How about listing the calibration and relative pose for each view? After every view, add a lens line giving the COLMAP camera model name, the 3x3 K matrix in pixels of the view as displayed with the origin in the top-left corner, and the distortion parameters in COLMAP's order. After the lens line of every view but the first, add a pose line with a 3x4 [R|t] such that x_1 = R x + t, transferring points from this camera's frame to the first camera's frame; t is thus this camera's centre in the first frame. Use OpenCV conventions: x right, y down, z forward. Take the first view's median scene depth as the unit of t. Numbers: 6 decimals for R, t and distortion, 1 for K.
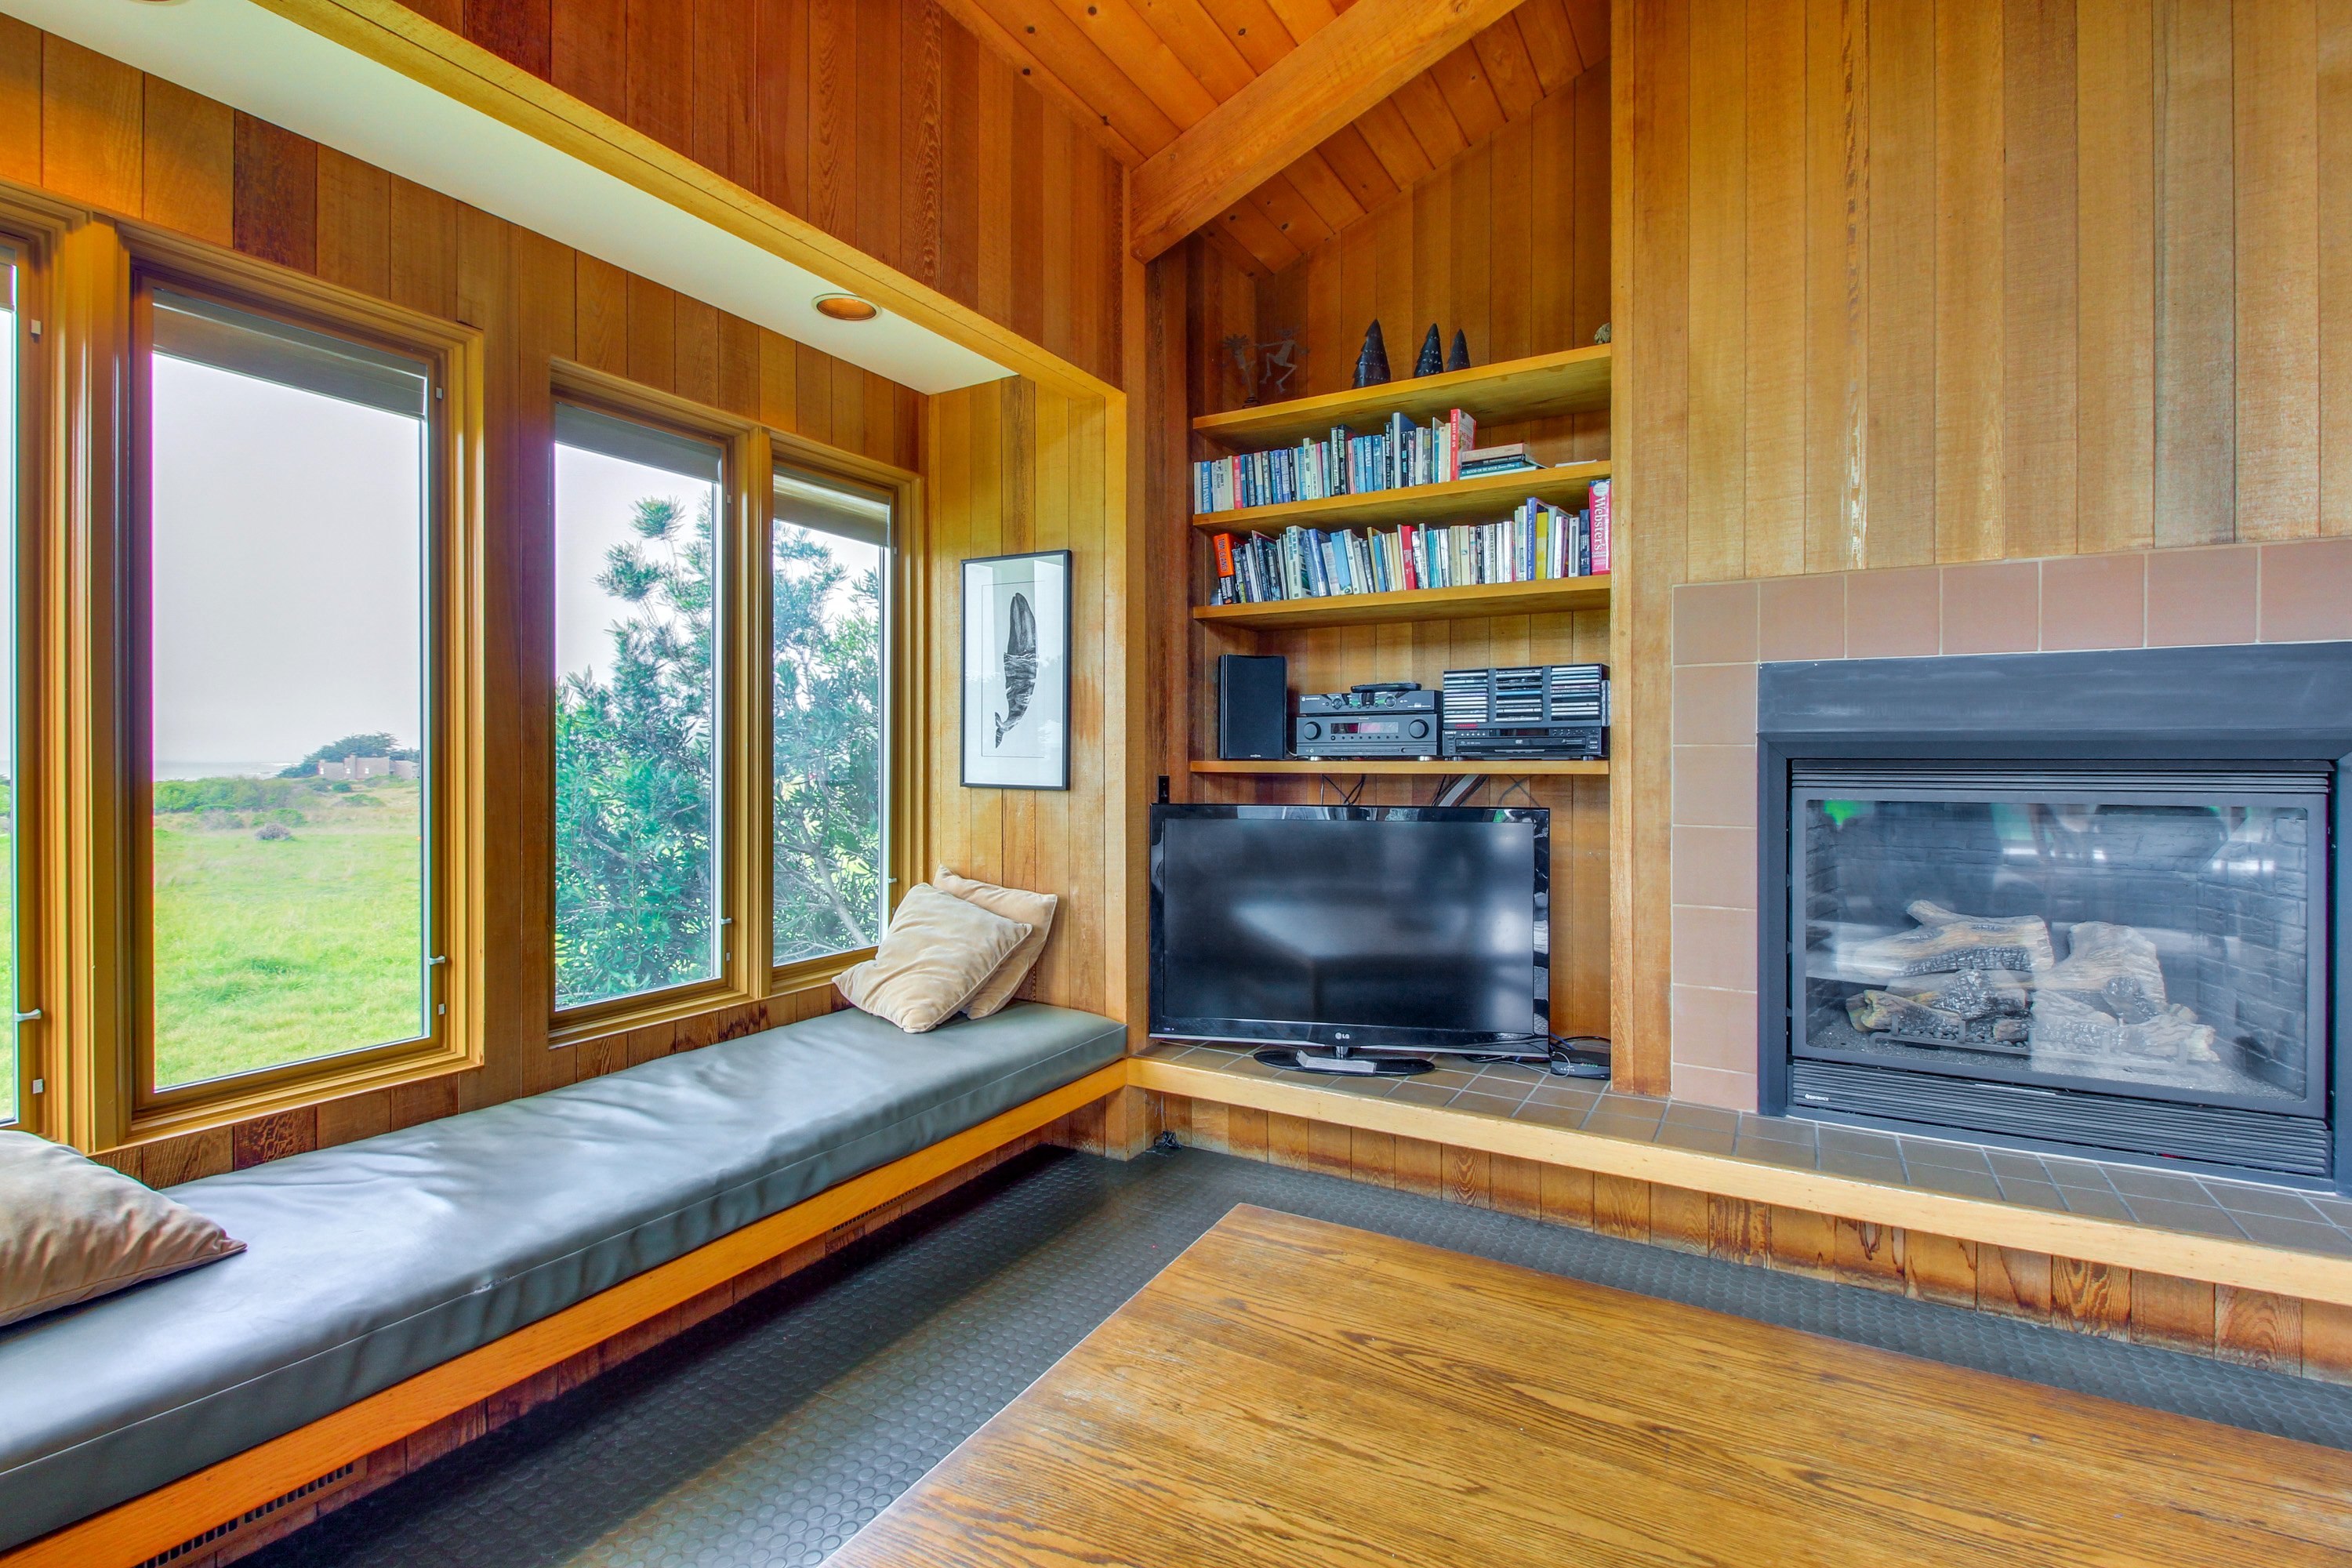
lens RADIAL K [[1081.2, 0, 1172.1], [0, 1081.2, 755.4], [0, 0, 1]] dist [0.017772, -0.012314]
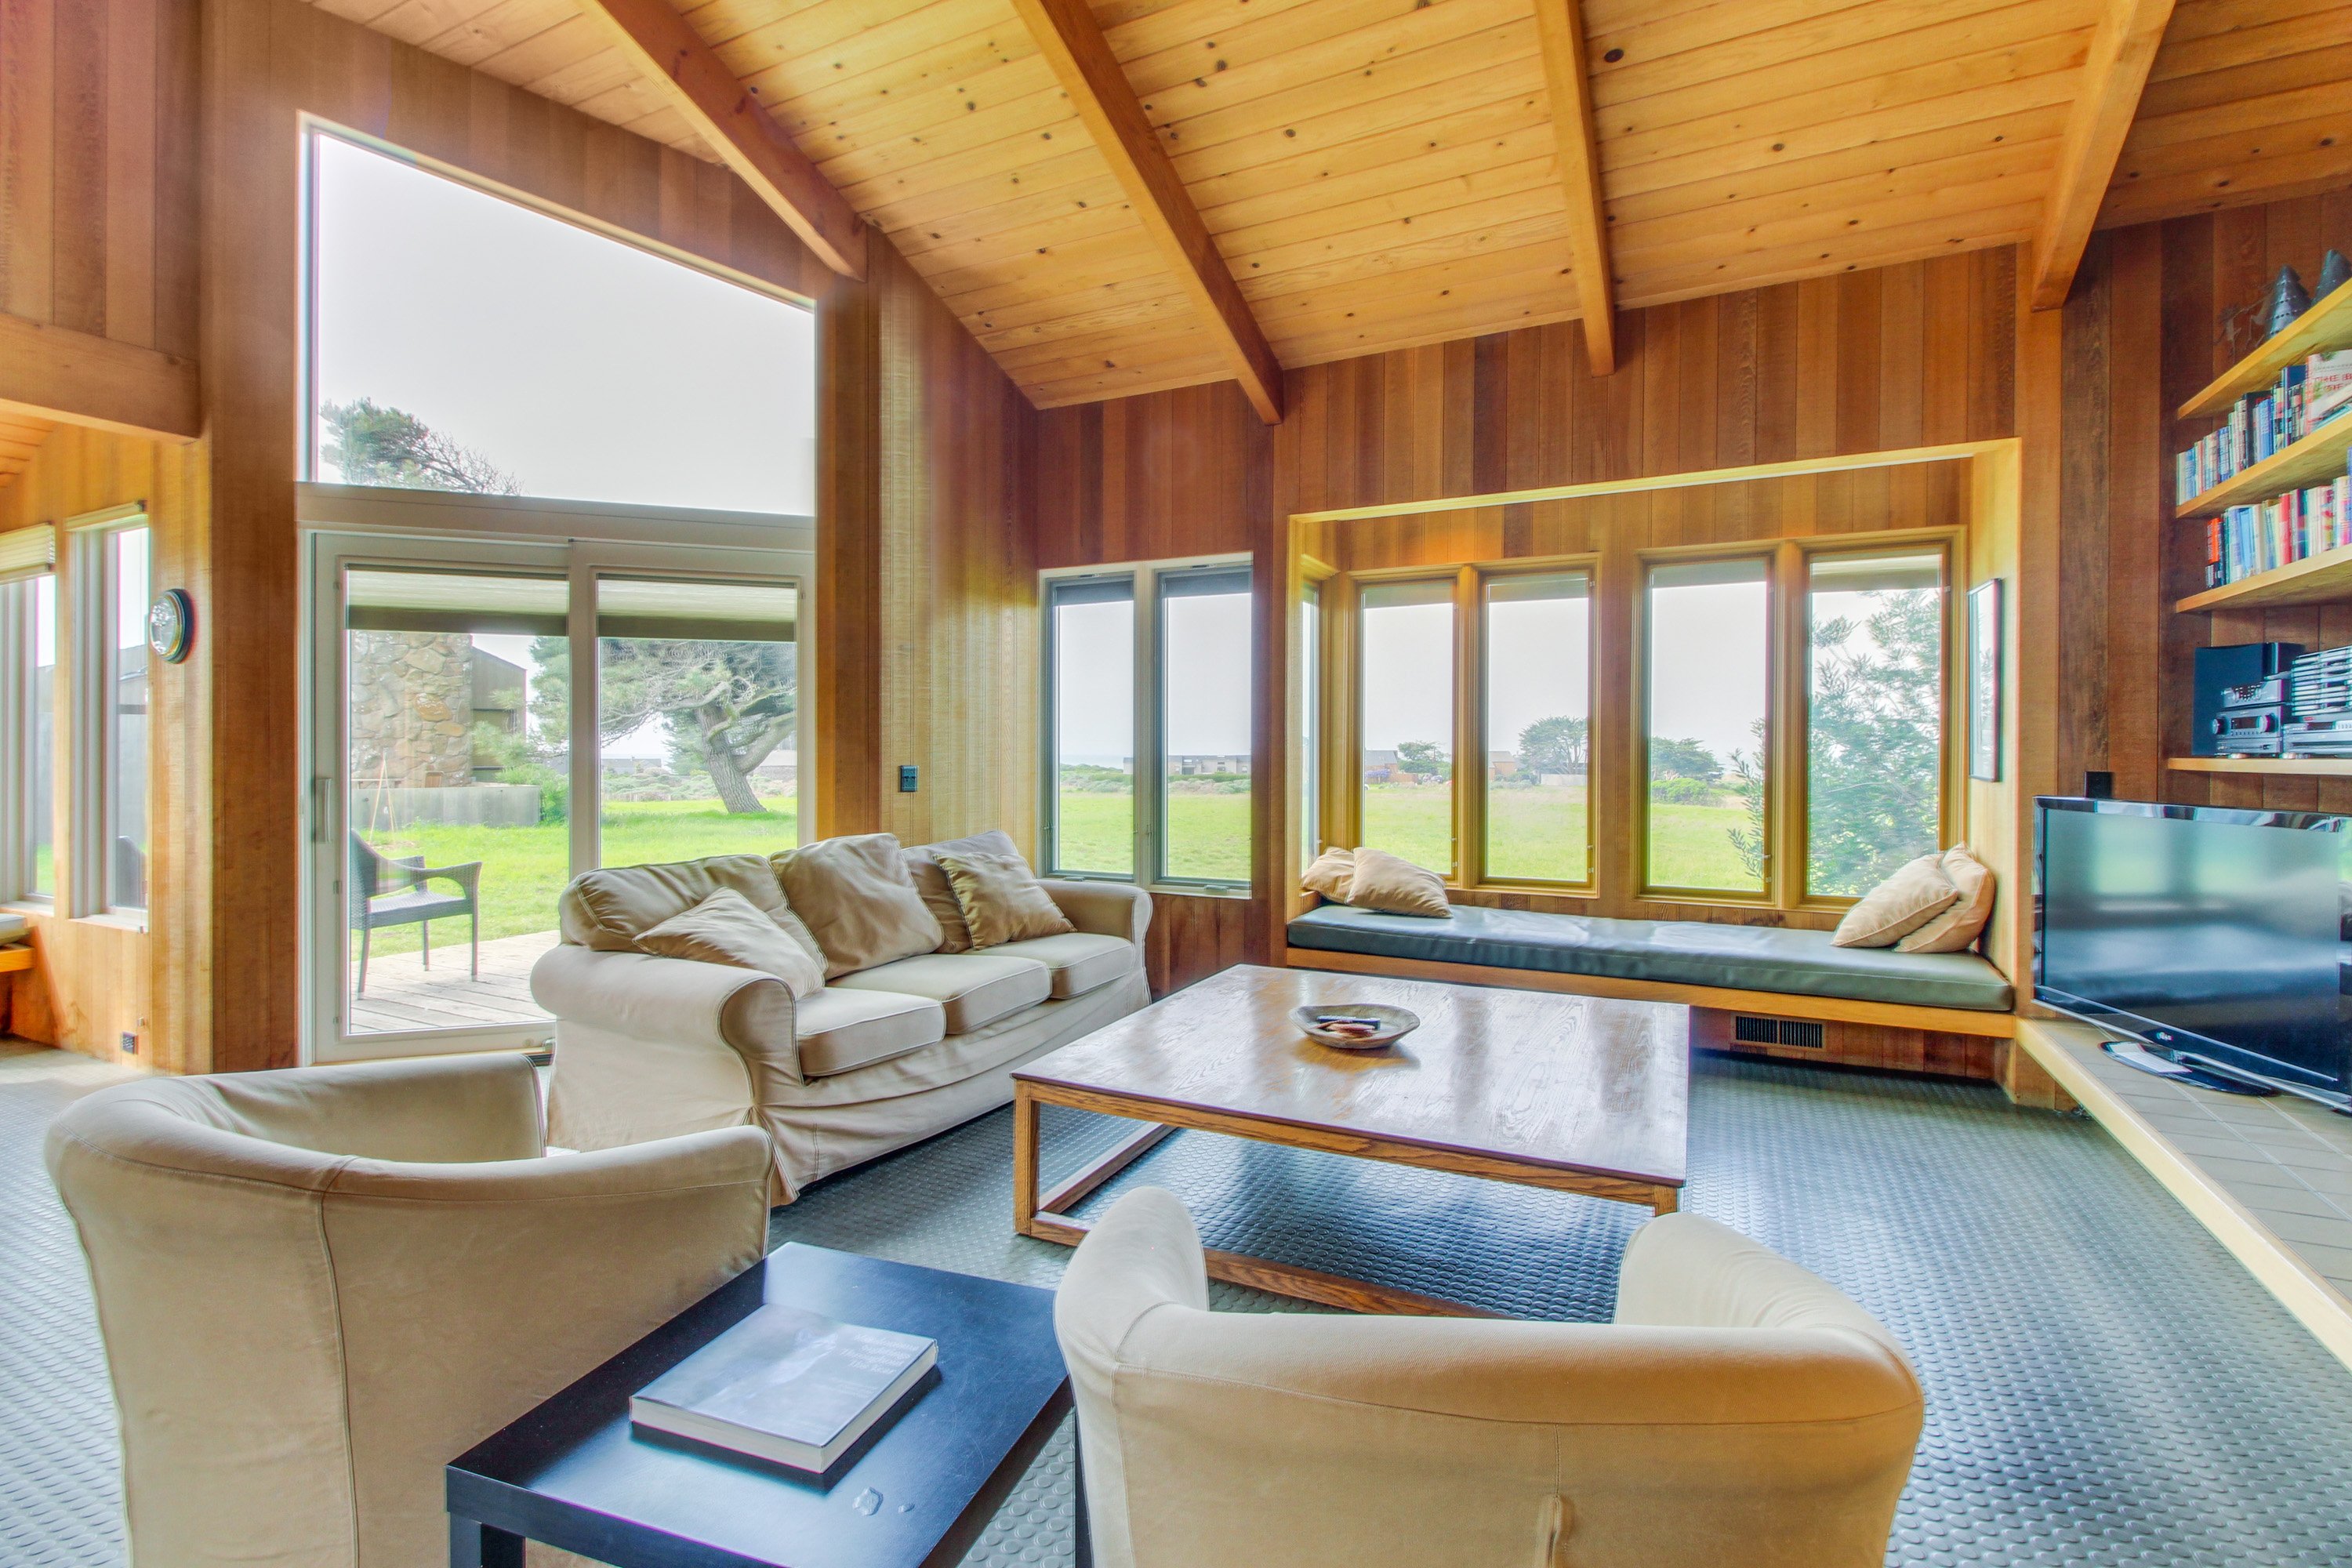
lens RADIAL K [[1081.2, 0, 1172.1], [0, 1081.2, 756.6], [0, 0, 1]] dist [0.017772, -0.012314]
pose [[0.059979, 0.005422, -0.998185, 1.141980], [-0.002306, 0.999983, 0.005293, 0.000647], [0.998197, 0.001984, 0.059990, 0.033244]]
